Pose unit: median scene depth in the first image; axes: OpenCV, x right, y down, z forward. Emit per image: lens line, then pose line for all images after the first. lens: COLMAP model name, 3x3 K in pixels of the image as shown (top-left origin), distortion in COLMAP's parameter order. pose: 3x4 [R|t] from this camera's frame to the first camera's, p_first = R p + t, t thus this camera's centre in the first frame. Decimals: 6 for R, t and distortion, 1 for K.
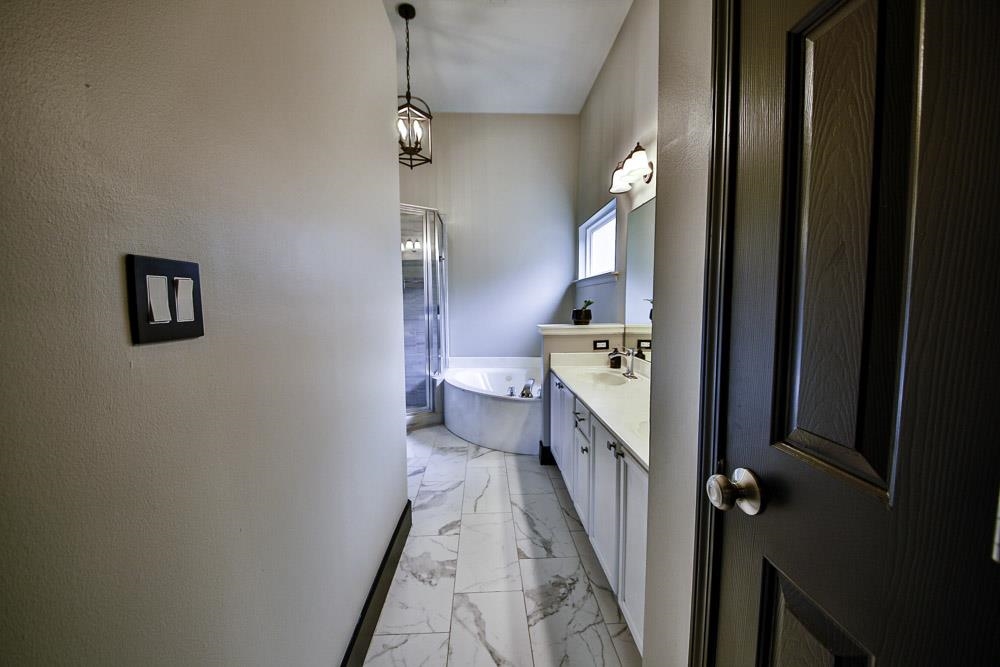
lens RADIAL K [[375.3, 0, 503.6], [0, 375.3, 338.5], [0, 0, 1]] dist [0.000138, -0.000011]
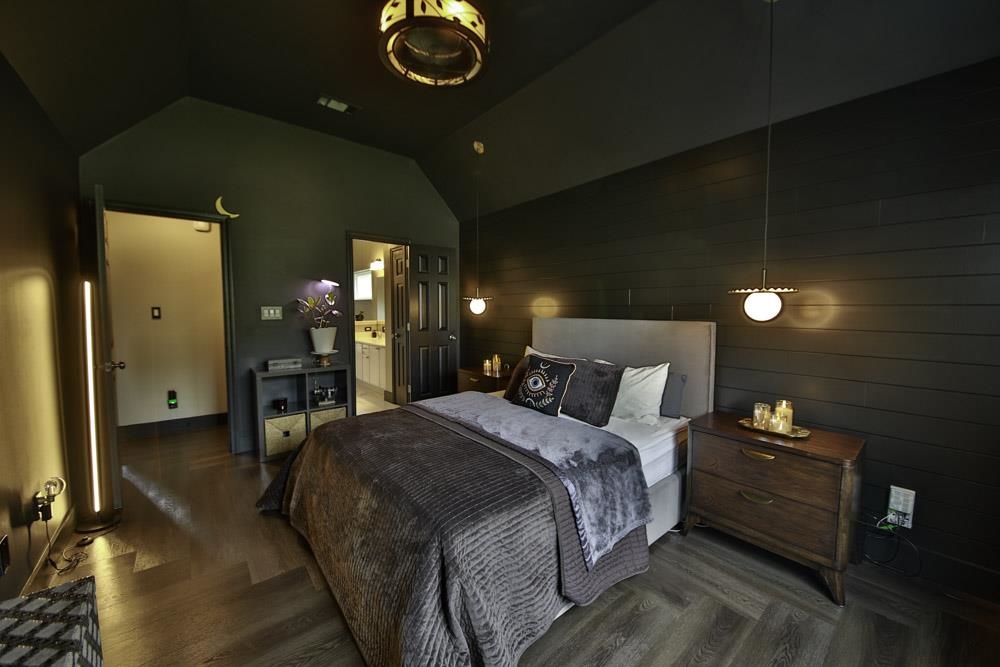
lens RADIAL K [[375.3, 0, 503.6], [0, 375.3, 338.5], [0, 0, 1]] dist [0.000138, -0.000011]
pose [[0.787522, -0.035501, 0.615263, -0.598292], [0.043876, 0.999036, 0.001484, 0.120006], [-0.614722, 0.025827, 0.788321, -1.610113]]
